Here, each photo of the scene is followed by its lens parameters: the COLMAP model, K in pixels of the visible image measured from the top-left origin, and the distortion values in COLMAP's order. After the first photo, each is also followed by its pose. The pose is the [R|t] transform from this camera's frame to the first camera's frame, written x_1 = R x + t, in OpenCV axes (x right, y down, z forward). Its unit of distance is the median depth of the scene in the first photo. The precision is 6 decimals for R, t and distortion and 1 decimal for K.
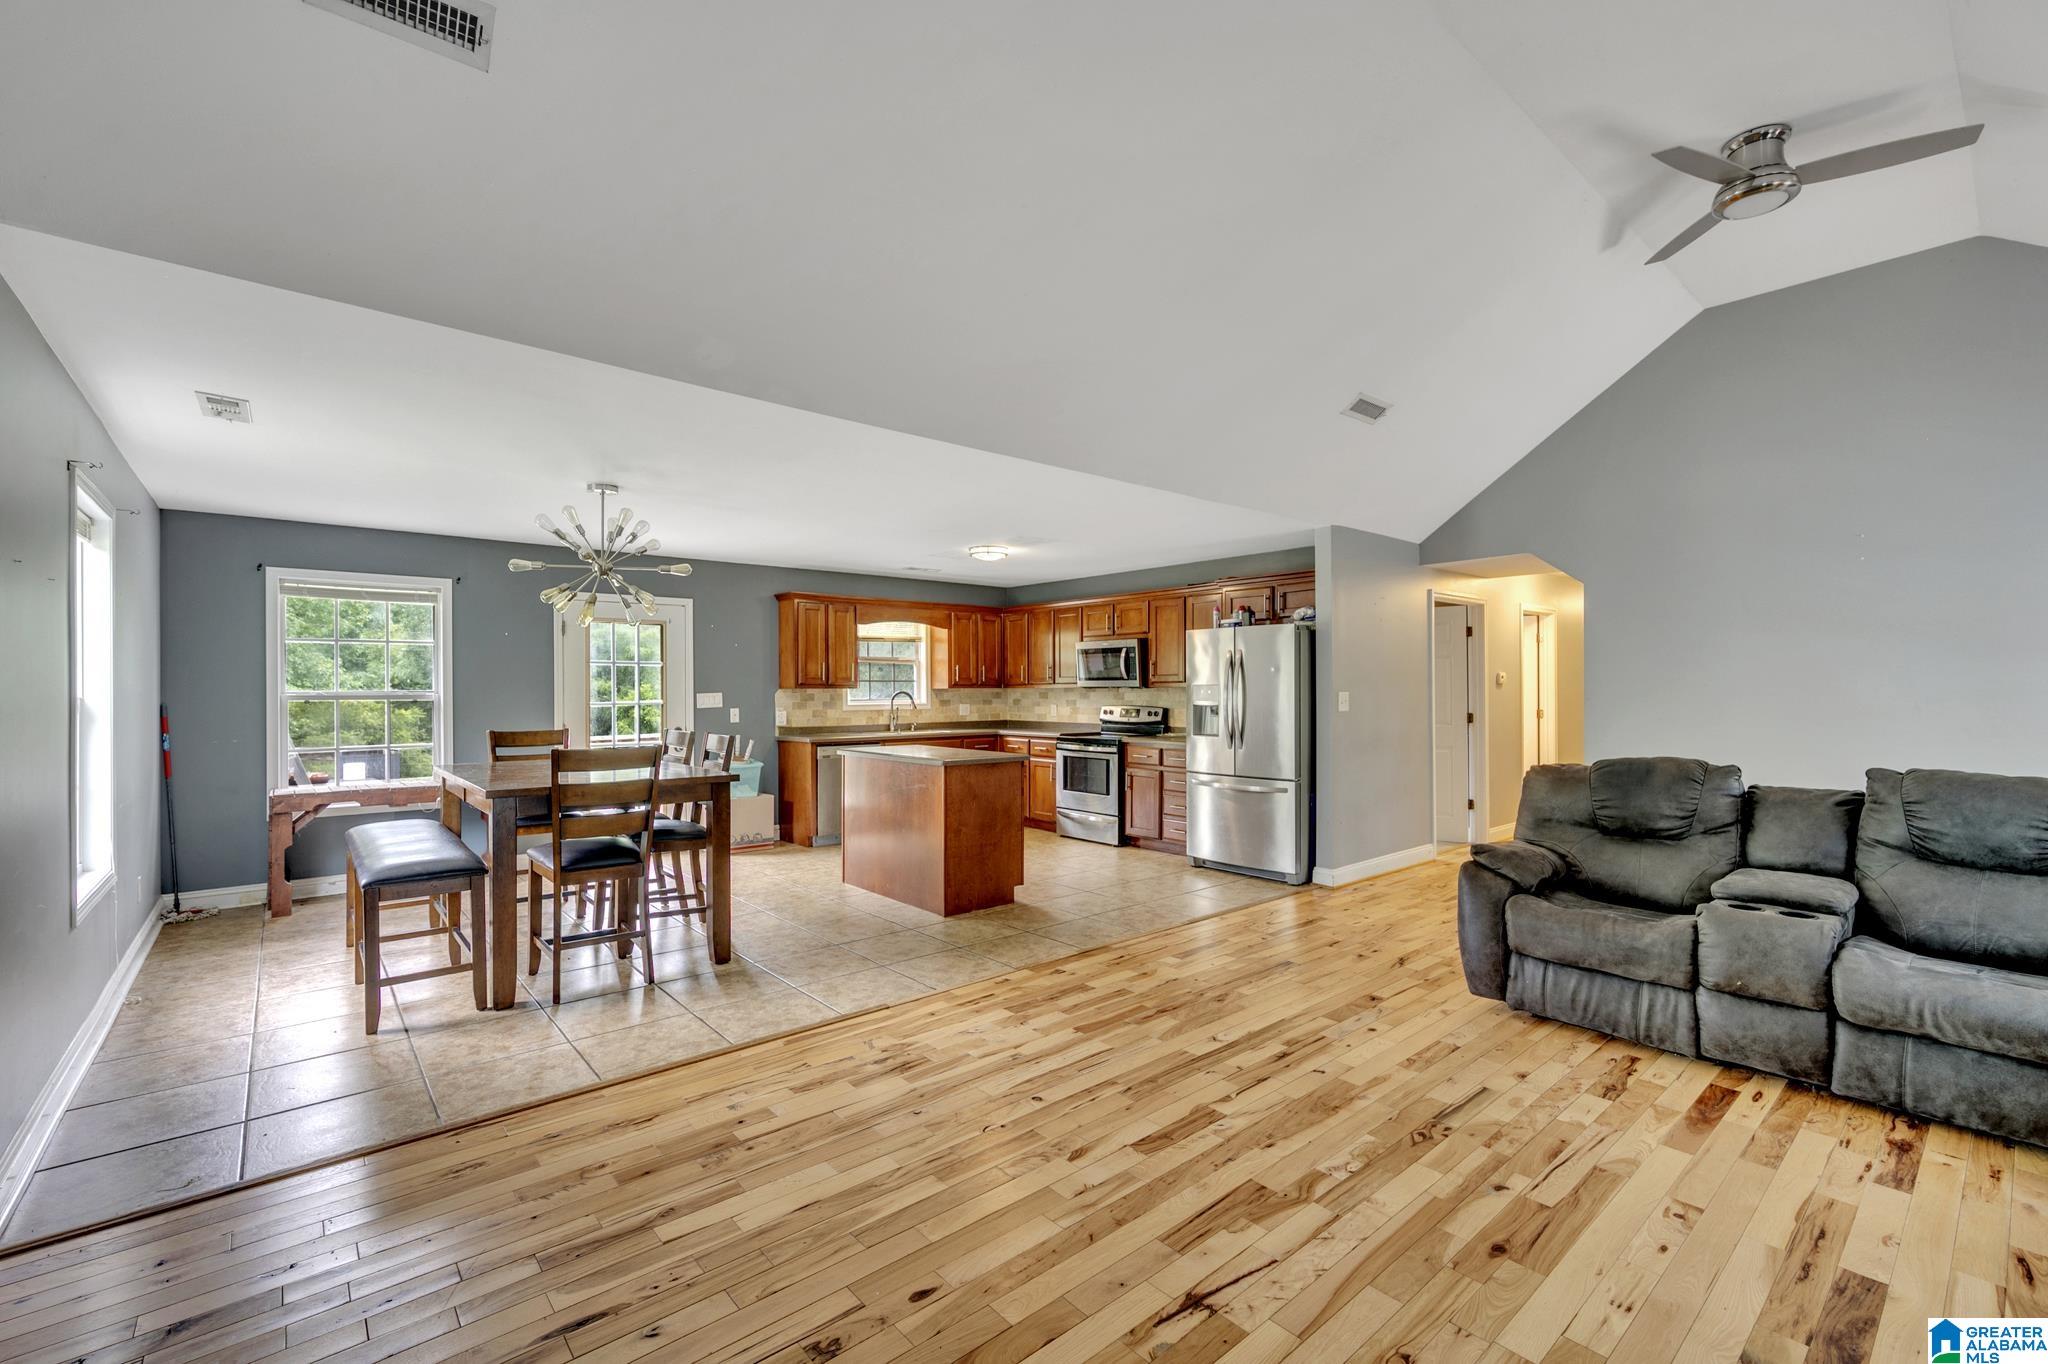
lens RADIAL K [[866.1, 0, 1027.7], [0, 866.1, 689.8], [0, 0, 1]] dist [-0.001909, -0.000175]
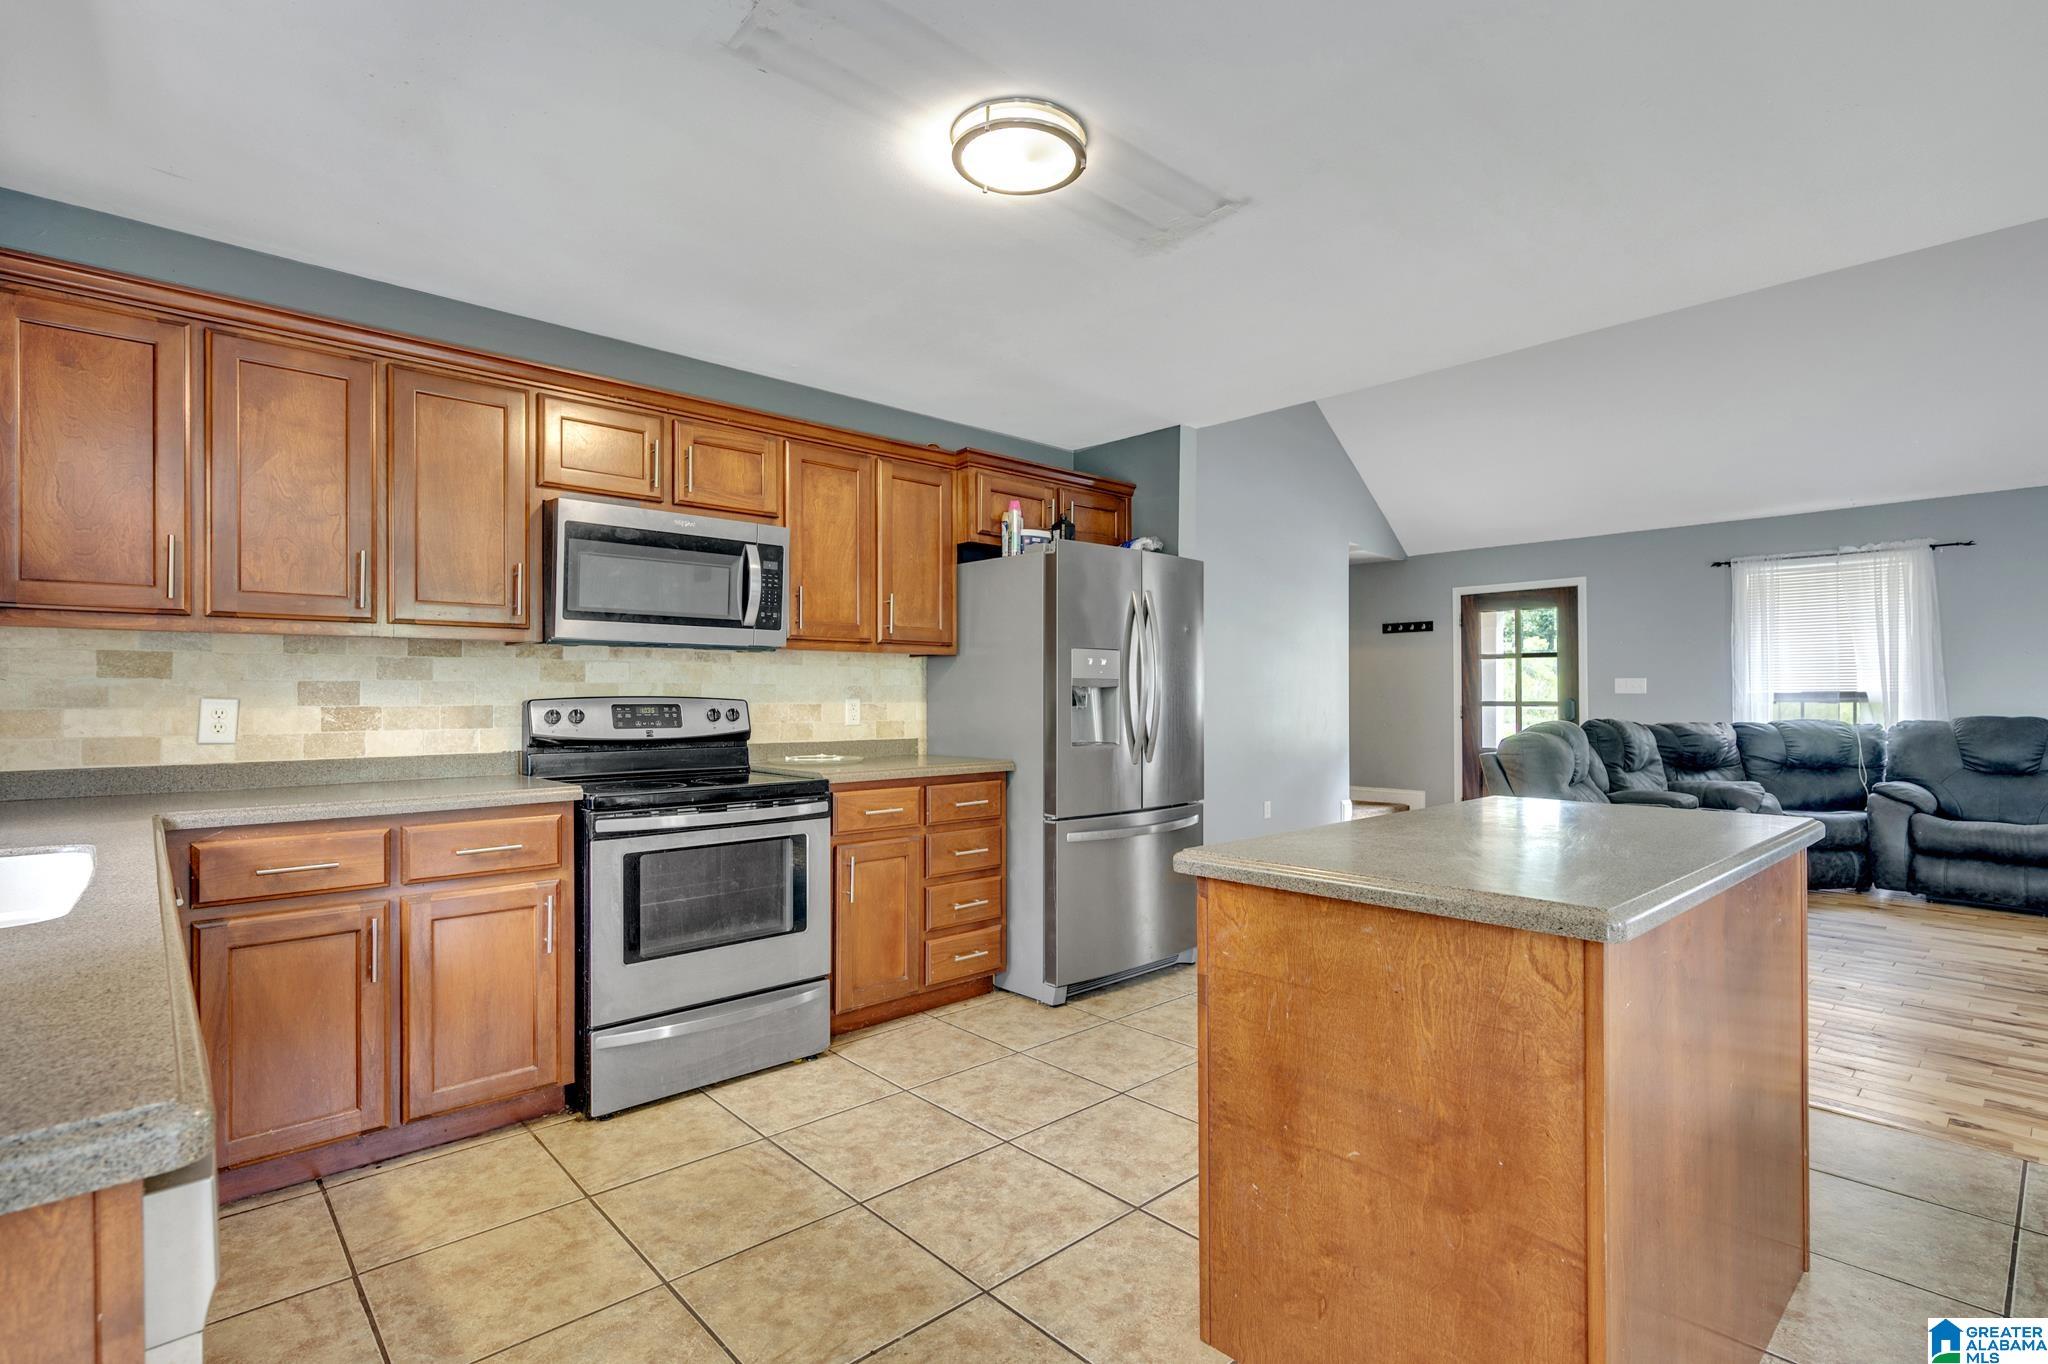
lens RADIAL K [[963.4, 0, 1026.9], [0, 963.4, 690.1], [0, 0, 1]] dist [0.002071, 0.000496]
pose [[-0.029777, 0.006492, 0.999535, -0.365529], [0.001979, 0.999977, -0.006436, 0.022257], [-0.999555, 0.001786, -0.029790, 1.010657]]
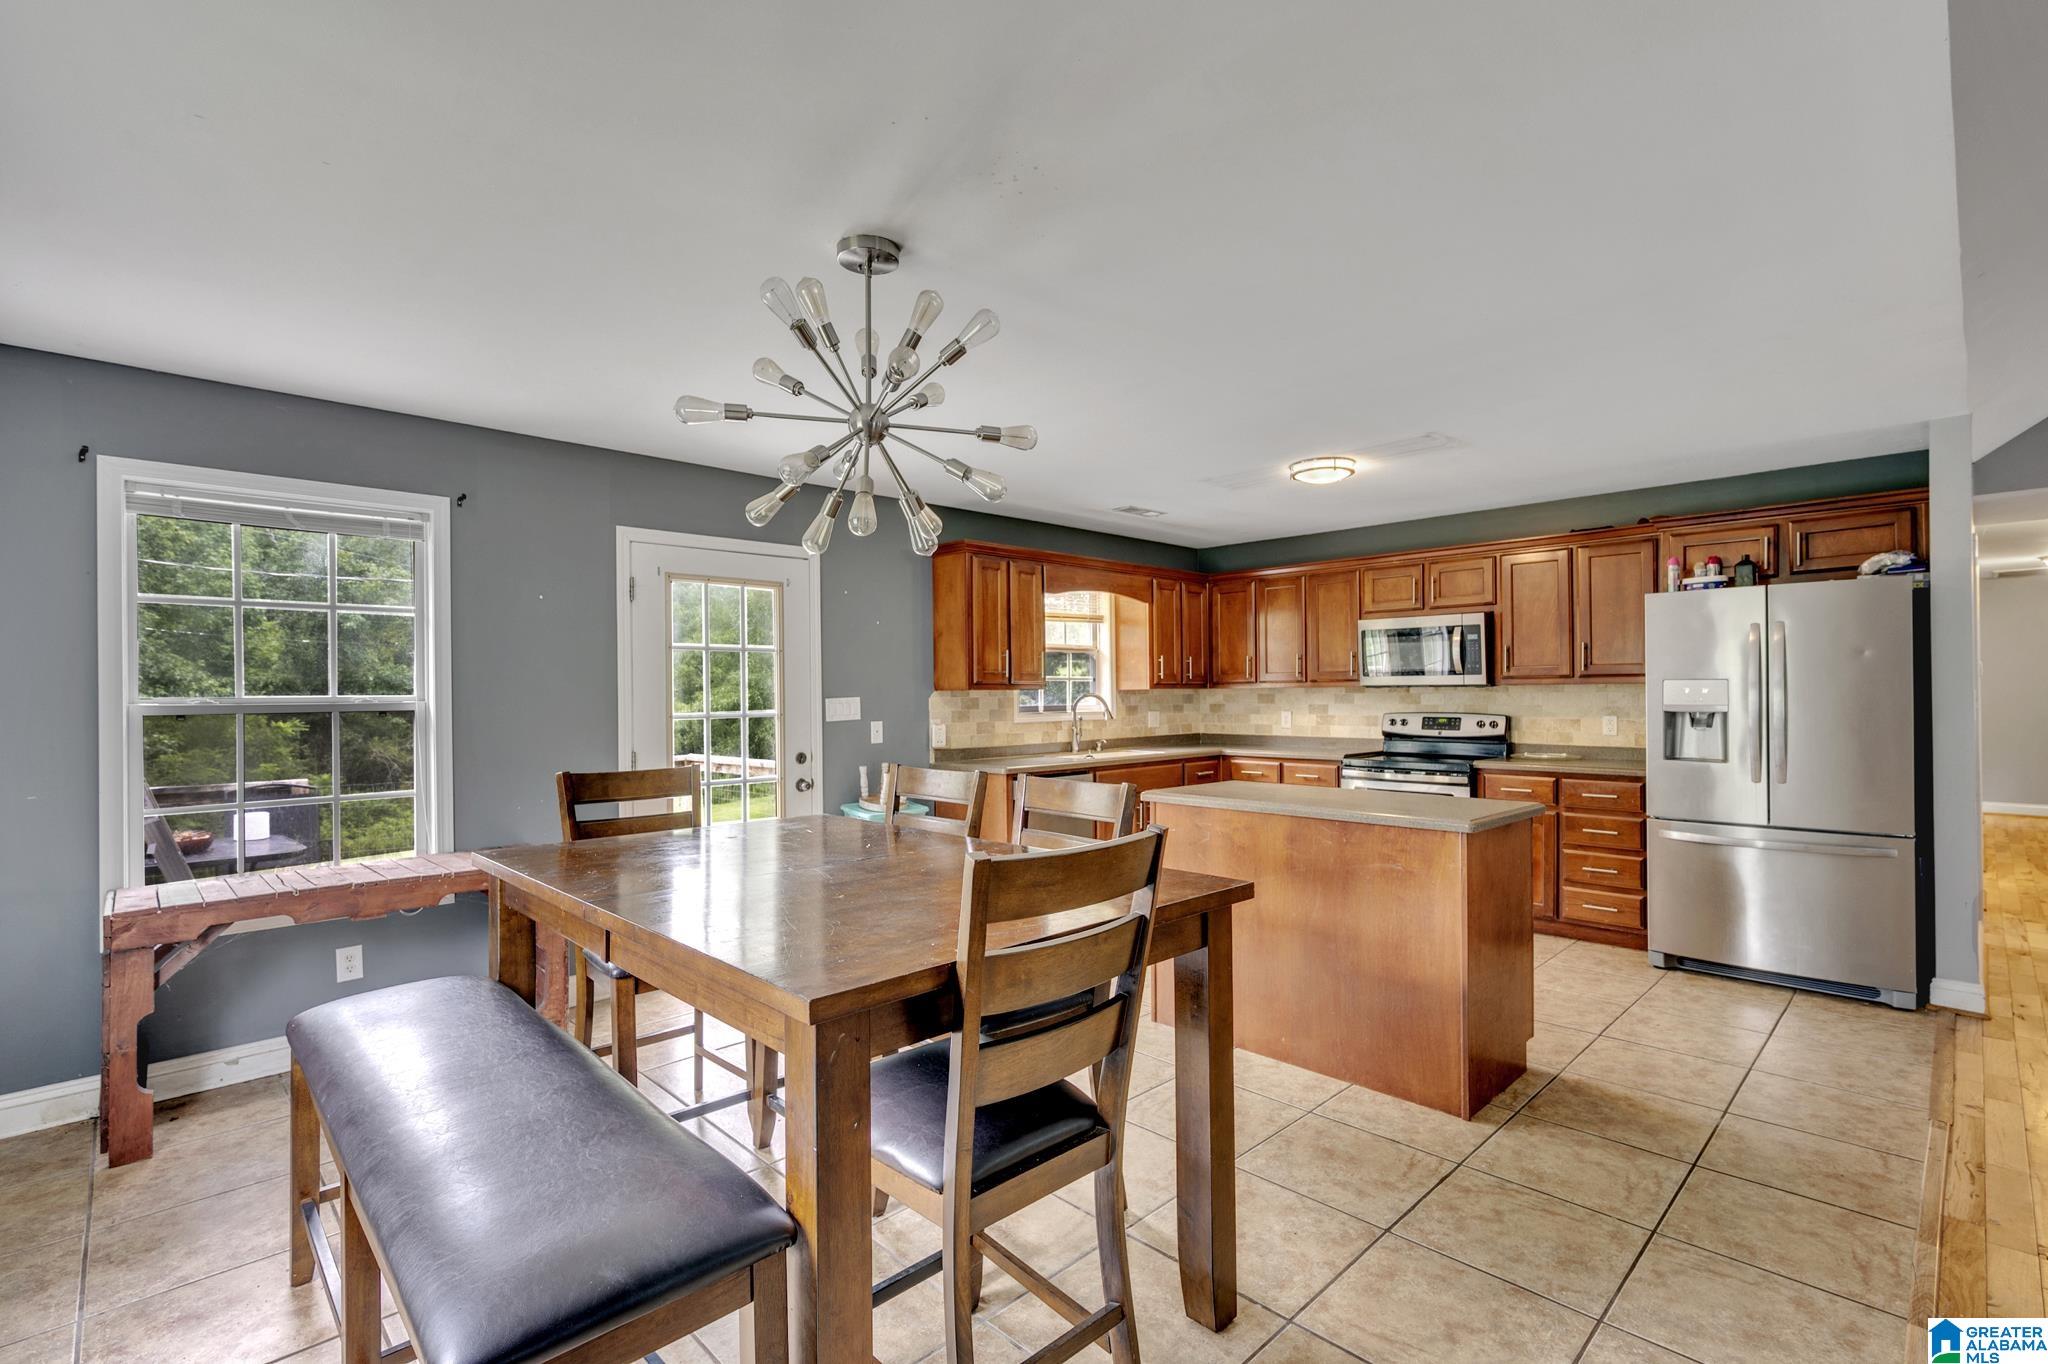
lens RADIAL K [[922.8, 0, 1025.9], [0, 922.8, 690.6], [0, 0, 1]] dist [-0.000976, 0.000385]
pose [[0.998210, -0.005282, 0.059576, -0.301028], [0.005500, 0.999979, -0.003492, 0.002032], [-0.059556, 0.003814, 0.998218, 0.348325]]
